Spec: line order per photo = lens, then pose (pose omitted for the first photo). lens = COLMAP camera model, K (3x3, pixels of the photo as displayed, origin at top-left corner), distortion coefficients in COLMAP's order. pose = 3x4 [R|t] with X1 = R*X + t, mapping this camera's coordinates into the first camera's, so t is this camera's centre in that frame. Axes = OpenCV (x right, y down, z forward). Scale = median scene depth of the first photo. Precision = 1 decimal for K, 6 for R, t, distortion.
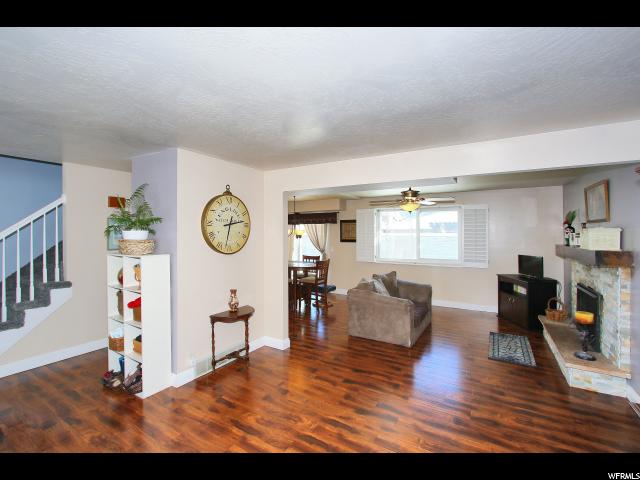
lens RADIAL K [[294.1, 0, 318.3], [0, 294.1, 237.3], [0, 0, 1]] dist [-0.016985, 0.000074]
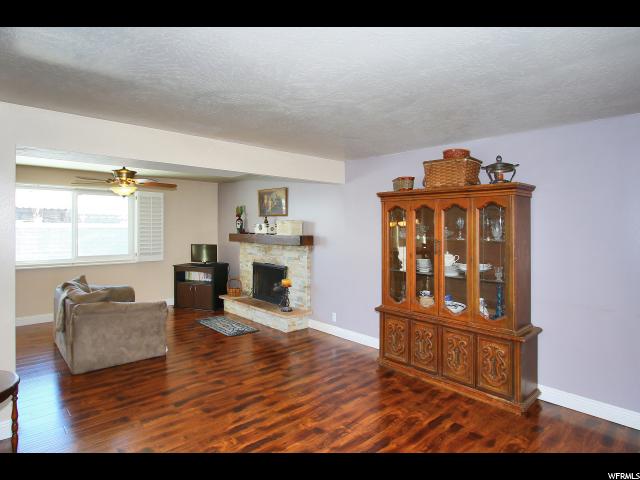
lens RADIAL K [[364.5, 0, 317.1], [0, 364.5, 226.2], [0, 0, 1]] dist [-0.000005, 0.000619]
pose [[0.285932, -0.000253, 0.958250, -0.607661], [0.006335, 0.999979, -0.001626, -0.000119], [-0.958229, 0.006535, 0.285928, 0.266783]]
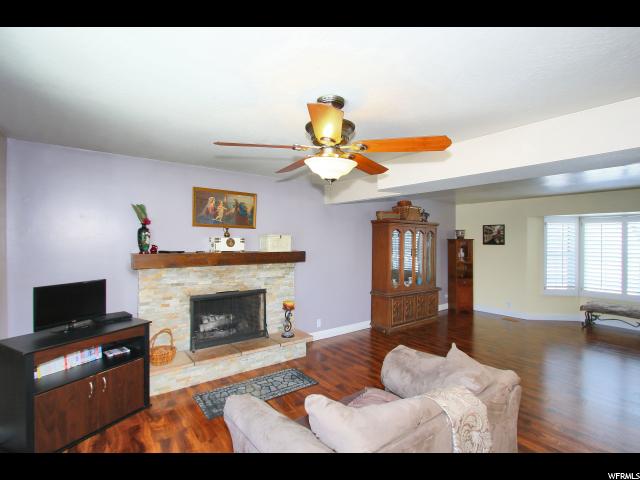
lens RADIAL K [[305.3, 0, 309.1], [0, 305.3, 239.6], [0, 0, 1]] dist [-0.016786, -0.000131]
pose [[-0.920554, -0.005902, 0.390571, 0.243058], [-0.003557, 0.999971, 0.006727, -0.015700], [-0.390599, 0.004803, -0.920548, 1.734090]]
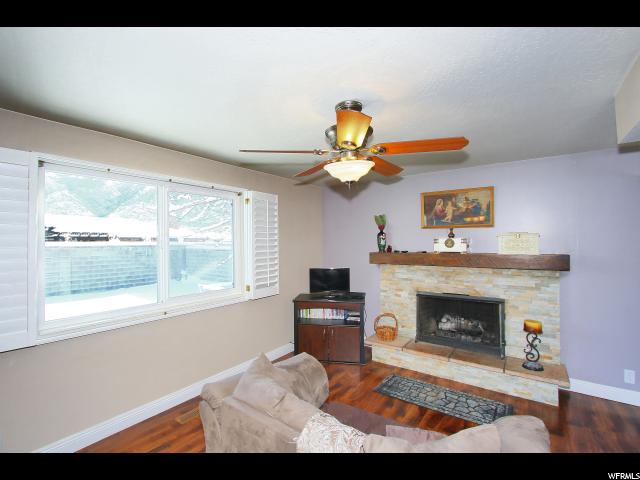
lens RADIAL K [[294.1, 0, 318.3], [0, 294.1, 237.3], [0, 0, 1]] dist [-0.016985, 0.000074]
pose [[0.105662, 0.017226, 0.994253, -0.091453], [0.018590, 0.999641, -0.019295, -0.008066], [-0.994228, 0.020522, 0.105304, 1.257304]]
